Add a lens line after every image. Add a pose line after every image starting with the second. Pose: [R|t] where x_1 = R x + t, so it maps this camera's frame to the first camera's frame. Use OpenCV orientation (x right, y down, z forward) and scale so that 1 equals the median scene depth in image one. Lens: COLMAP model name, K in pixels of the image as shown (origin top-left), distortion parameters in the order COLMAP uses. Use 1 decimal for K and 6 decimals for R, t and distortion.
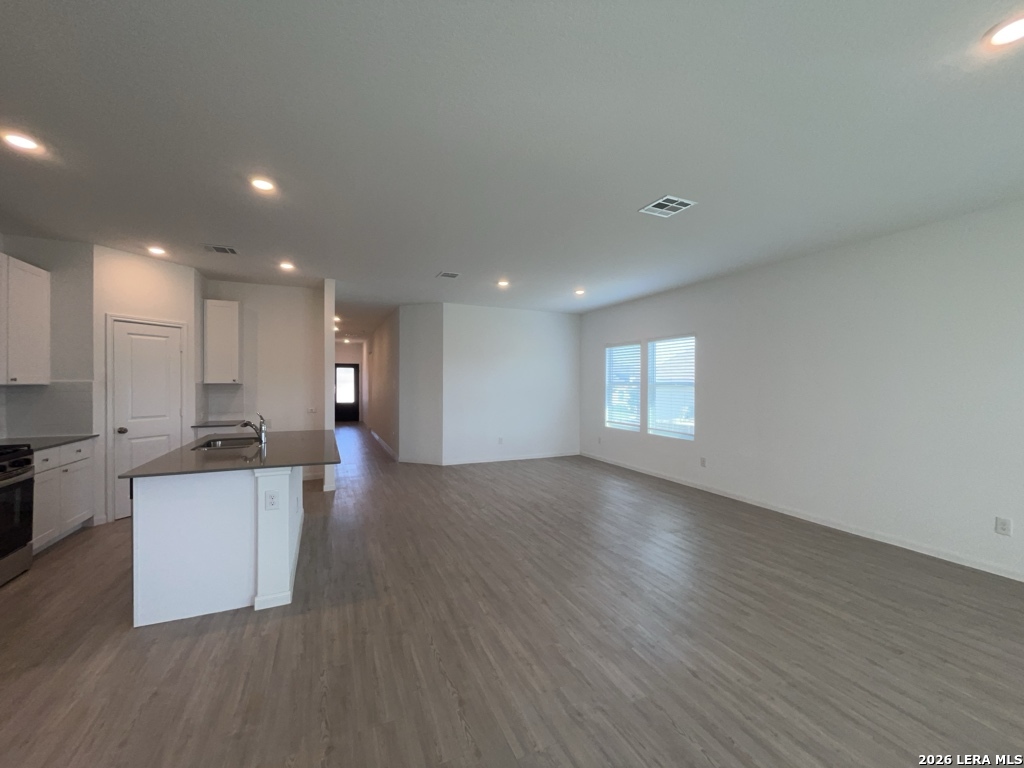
lens RADIAL K [[413.8, 0, 515.7], [0, 413.8, 385.1], [0, 0, 1]] dist [-0.003369, 0.000312]
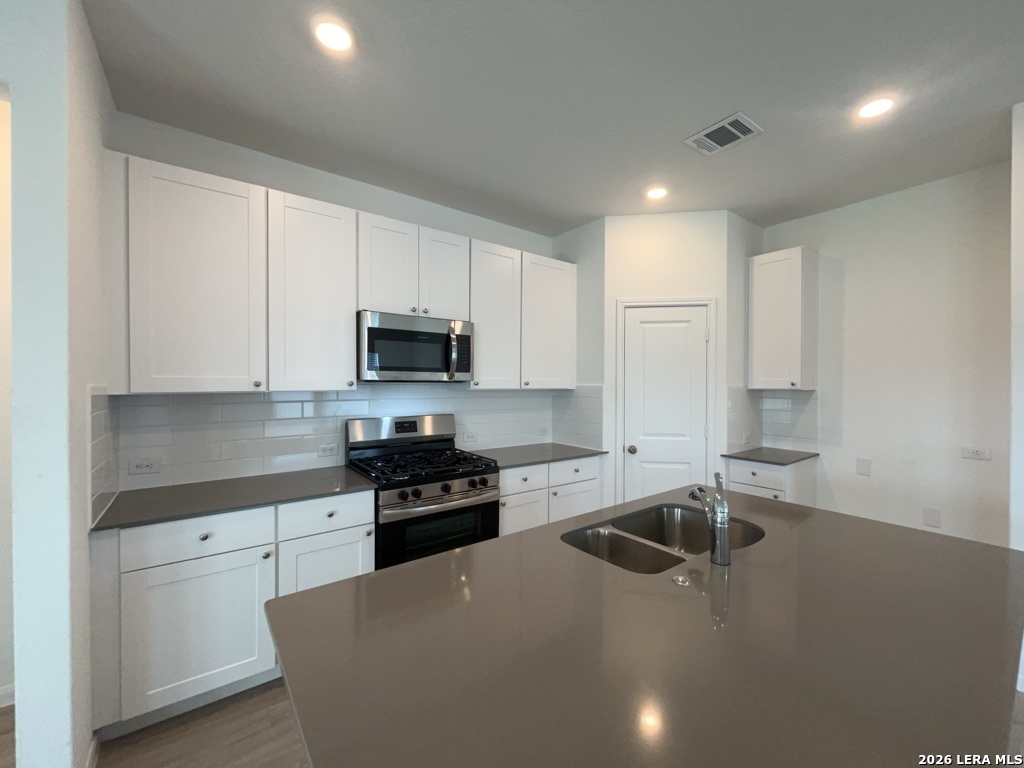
lens RADIAL K [[413.8, 0, 512.6], [0, 413.8, 385.9], [0, 0, 1]] dist [-0.003369, 0.000312]
pose [[0.213790, 0.004673, -0.976868, -0.260966], [-0.008748, 0.999958, 0.002869, -0.008785], [0.976840, 0.007933, 0.213822, 0.642186]]
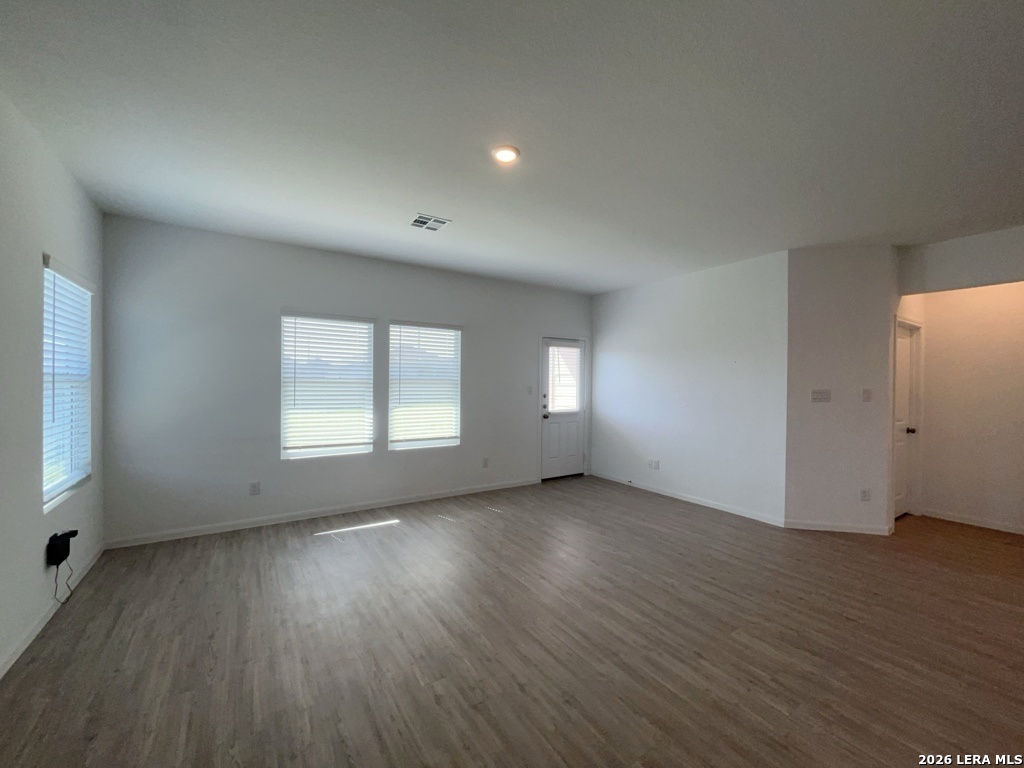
lens RADIAL K [[413.8, 0, 514.7], [0, 413.8, 384.7], [0, 0, 1]] dist [-0.003369, 0.000312]
pose [[-0.988405, -0.013904, -0.151200, 0.528906], [-0.015767, 0.999814, 0.011133, -0.002264], [0.151017, 0.013388, -0.988440, 0.971155]]
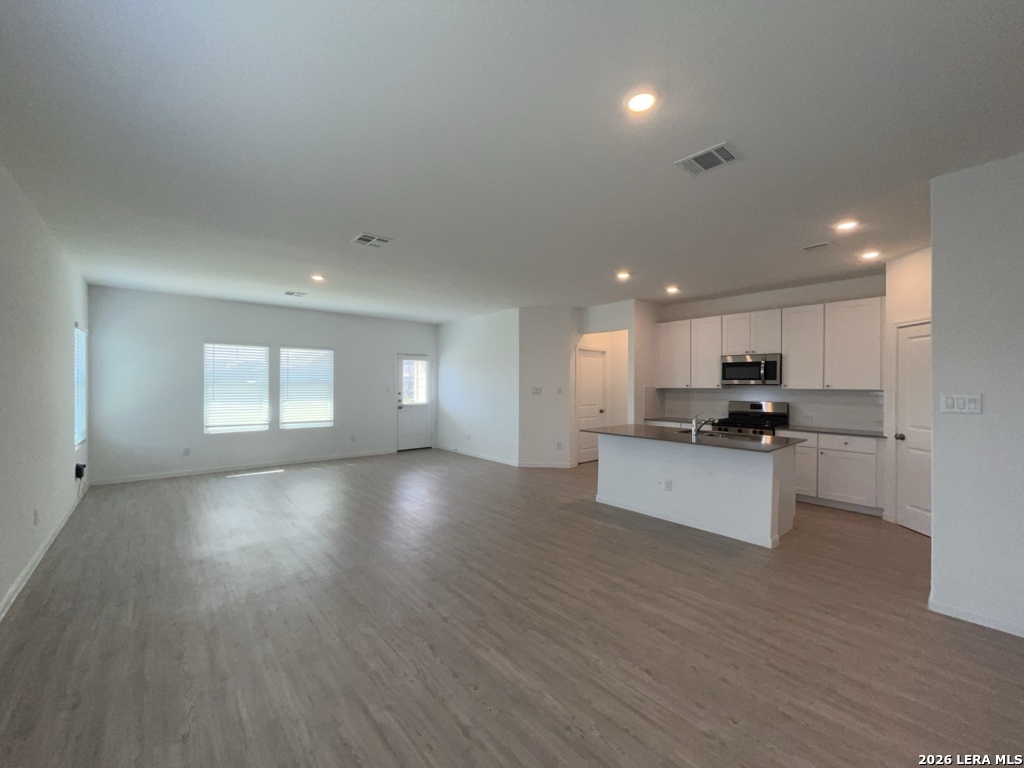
lens RADIAL K [[413.8, 0, 514.7], [0, 413.8, 385.7], [0, 0, 1]] dist [-0.003369, 0.000312]
pose [[-0.960721, -0.008382, -0.277391, 0.226420], [-0.010904, 0.999912, 0.007551, -0.011122], [0.277303, 0.010279, -0.960728, 1.761864]]
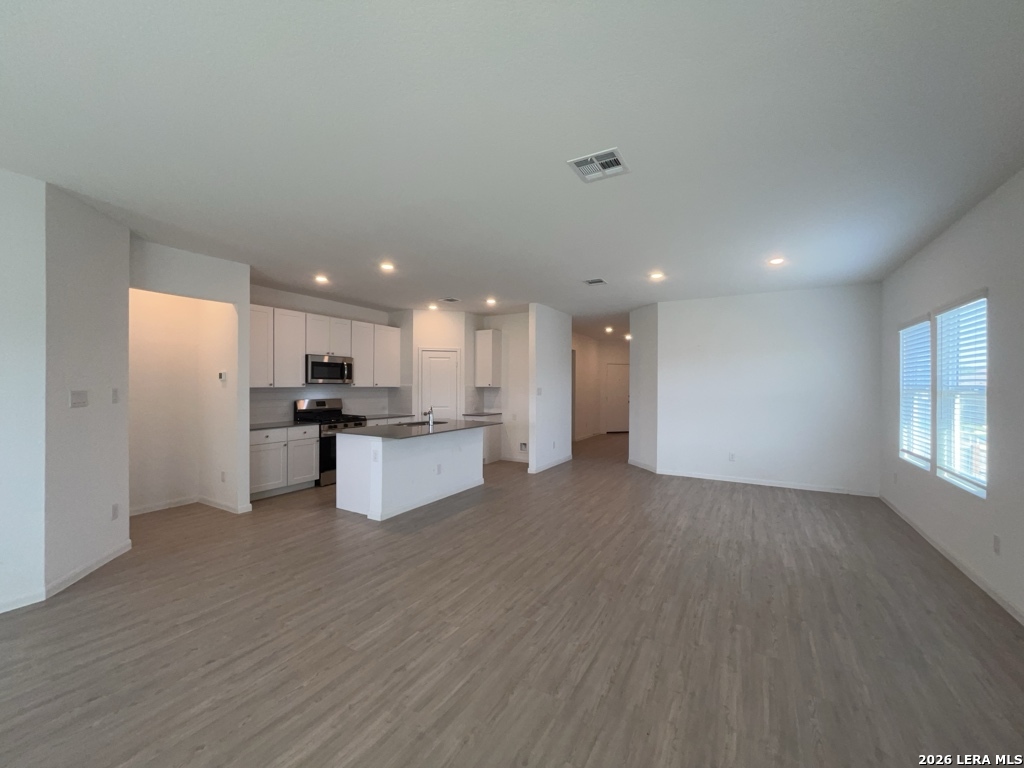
lens RADIAL K [[413.8, 0, 514.4], [0, 413.8, 384.6], [0, 0, 1]] dist [-0.003369, 0.000312]
pose [[0.579110, -0.002611, -0.815245, 0.706533], [-0.006243, 0.999951, -0.007638, -0.001076], [0.815225, 0.009513, 0.579066, 0.309675]]
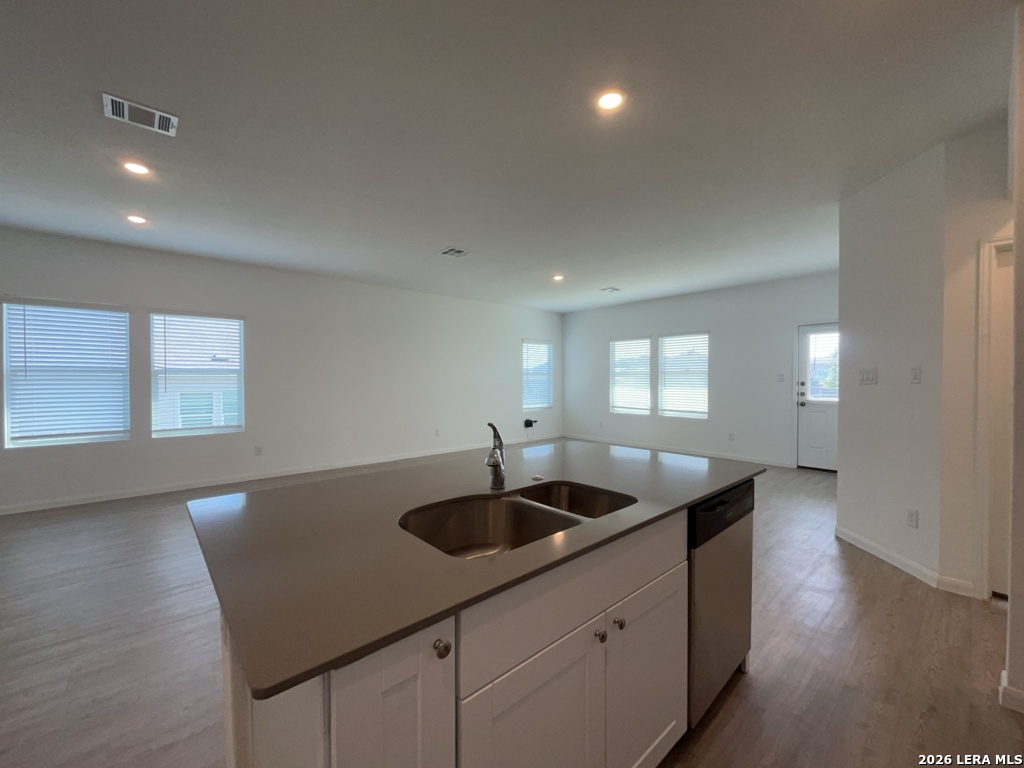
lens RADIAL K [[413.8, 0, 515.8], [0, 413.8, 383.4], [0, 0, 1]] dist [-0.003369, 0.000312]
pose [[-0.297380, -0.014532, 0.954649, -0.890043], [0.006373, 0.999832, 0.017206, 0.018916], [-0.954738, 0.011201, -0.297237, 0.953885]]
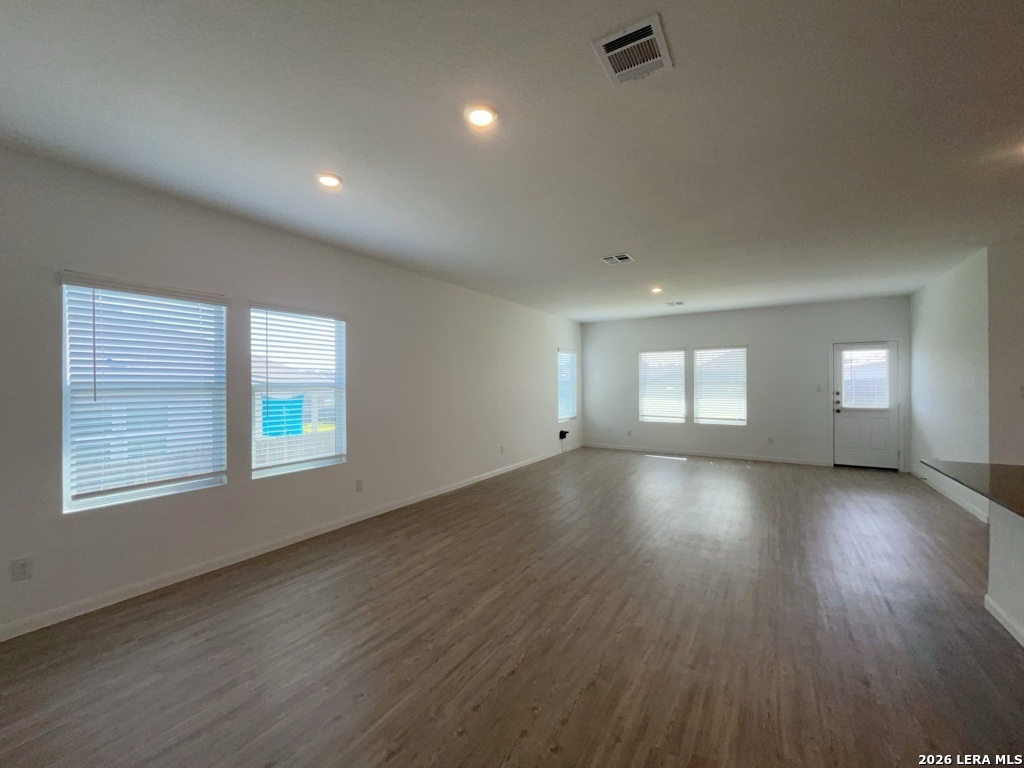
lens RADIAL K [[413.8, 0, 515.1], [0, 413.8, 384.1], [0, 0, 1]] dist [-0.003369, 0.000312]
pose [[-0.550691, -0.002890, 0.834704, -0.483694], [0.007955, 0.999930, 0.008710, -0.012066], [-0.834671, 0.011436, -0.550630, 1.595274]]
